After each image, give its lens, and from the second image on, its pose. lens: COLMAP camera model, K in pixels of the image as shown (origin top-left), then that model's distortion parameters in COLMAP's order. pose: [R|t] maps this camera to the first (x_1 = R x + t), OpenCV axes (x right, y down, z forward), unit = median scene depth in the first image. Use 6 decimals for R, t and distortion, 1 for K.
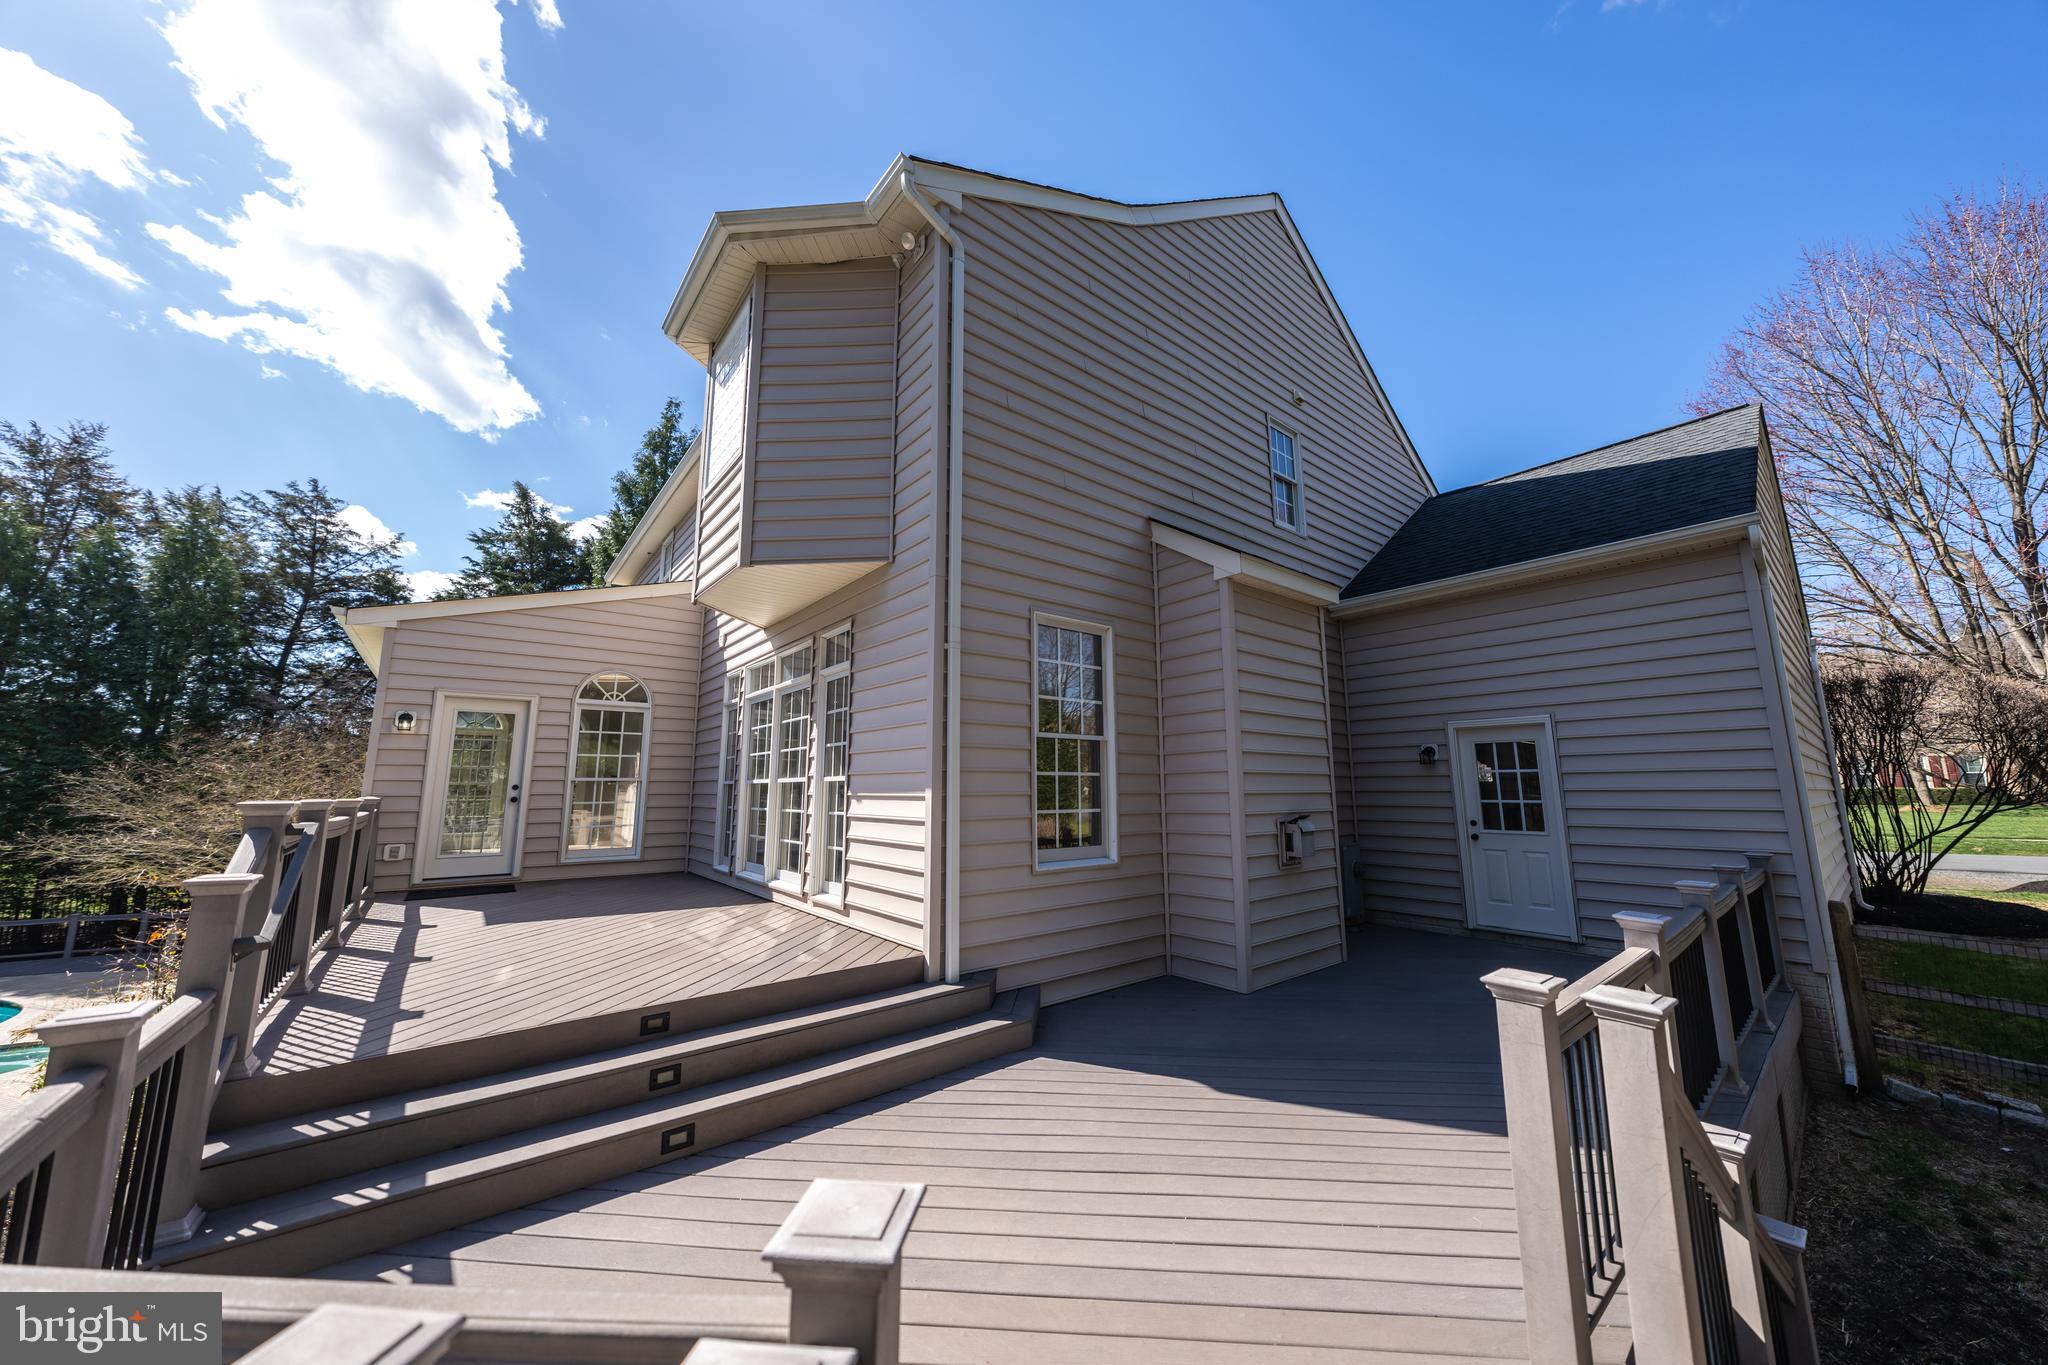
lens RADIAL K [[686.7, 0, 1022.5], [0, 686.7, 683.8], [0, 0, 1]] dist [-0.006246, 0.000811]
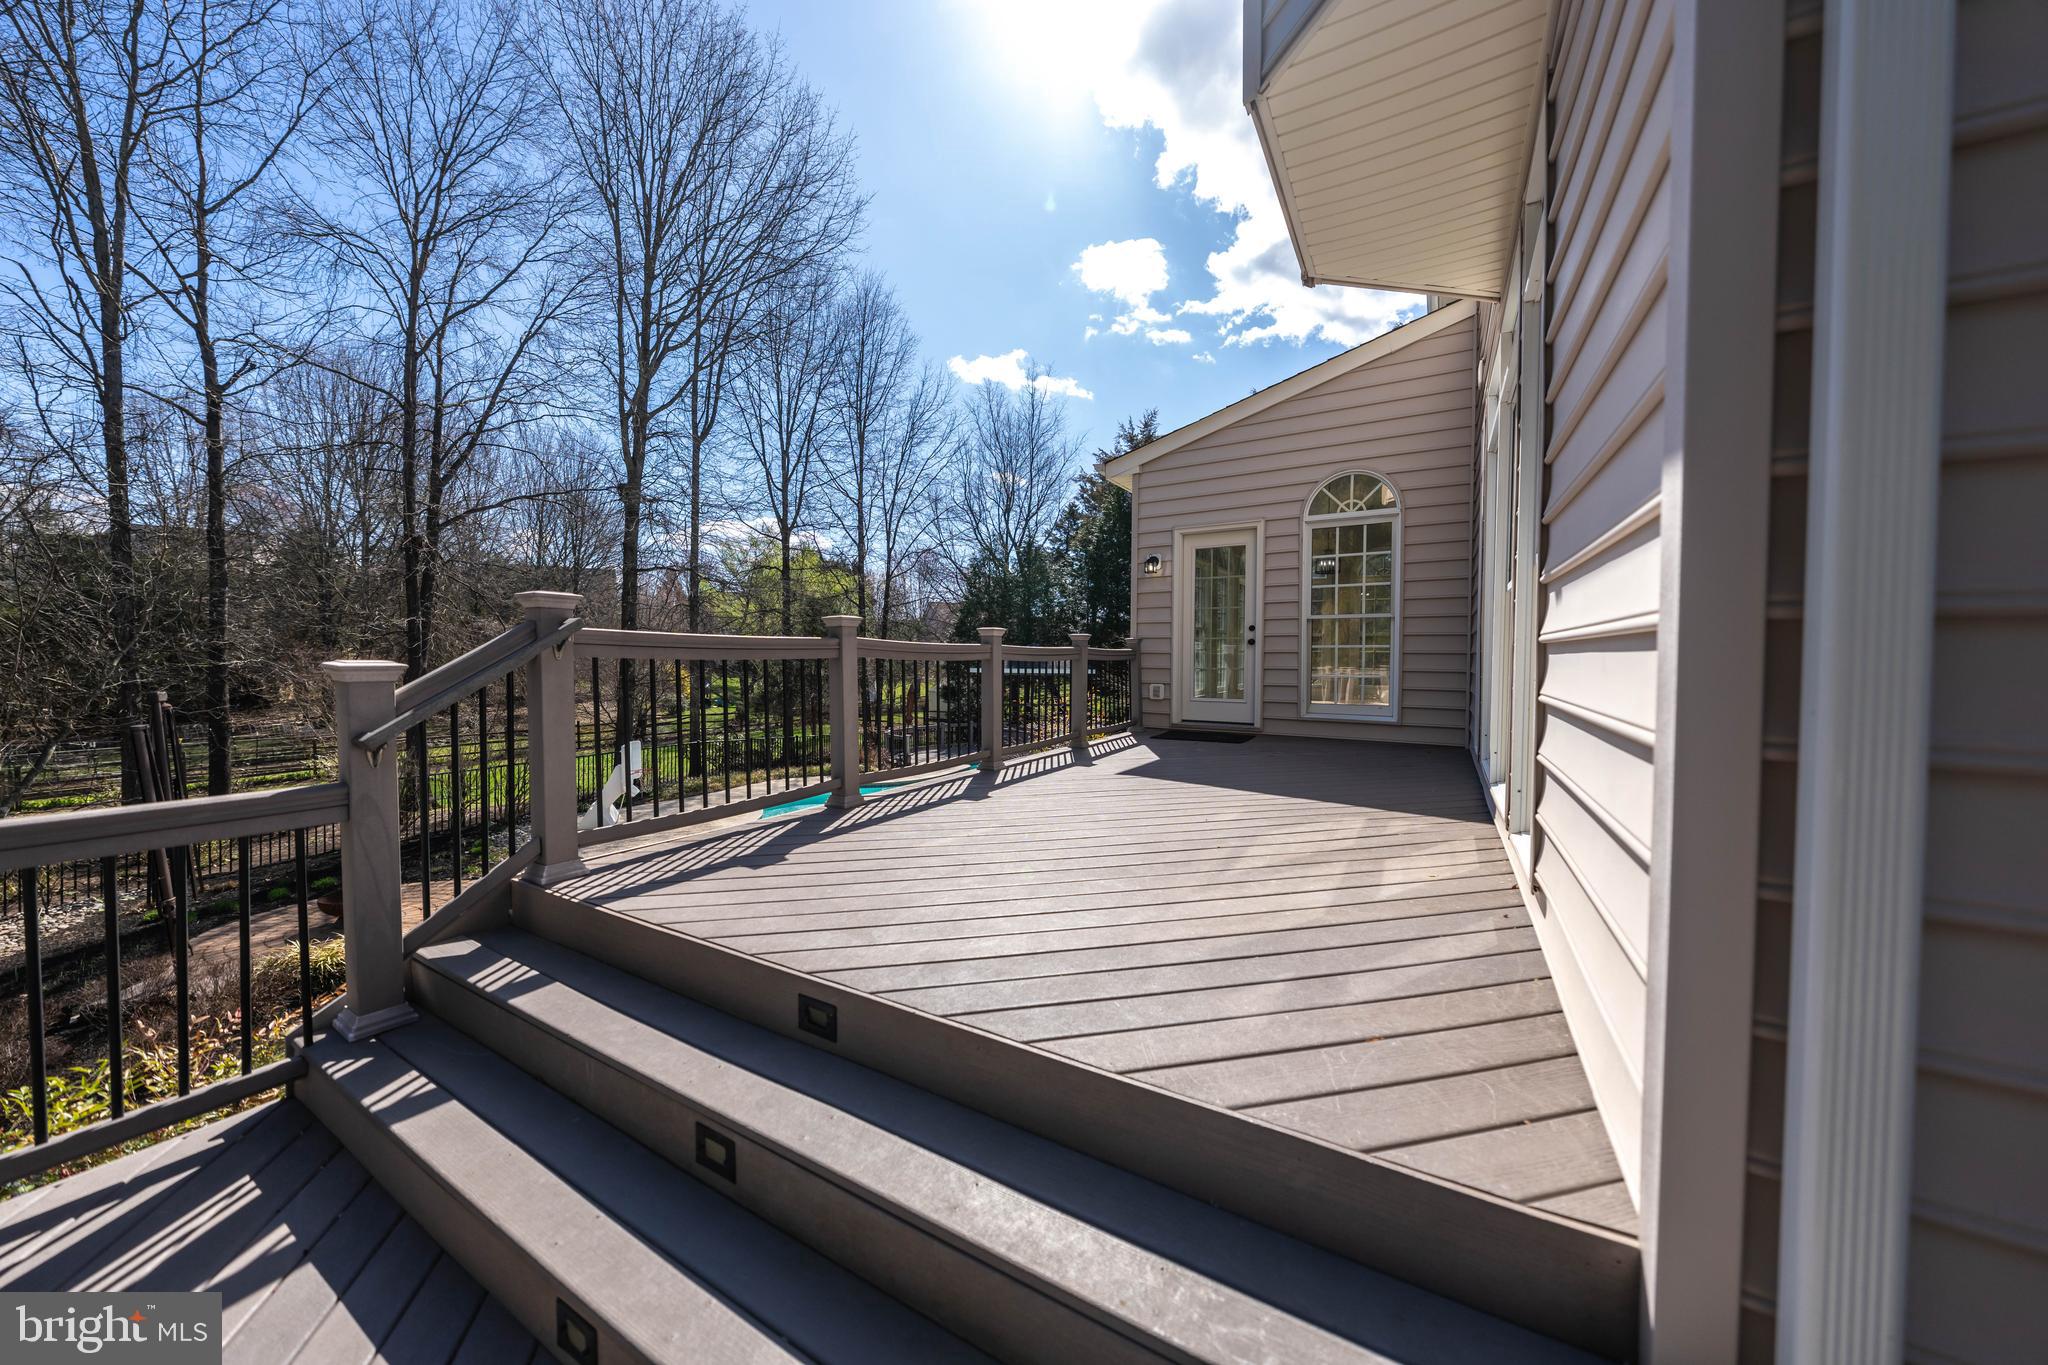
lens RADIAL K [[686.7, 0, 1029.9], [0, 686.7, 677.3], [0, 0, 1]] dist [-0.006246, 0.000811]
pose [[0.343962, 0.035809, -0.938300, -0.009653], [0.137289, 0.986616, 0.087980, 0.093869], [0.928893, -0.159080, 0.334443, 0.416469]]
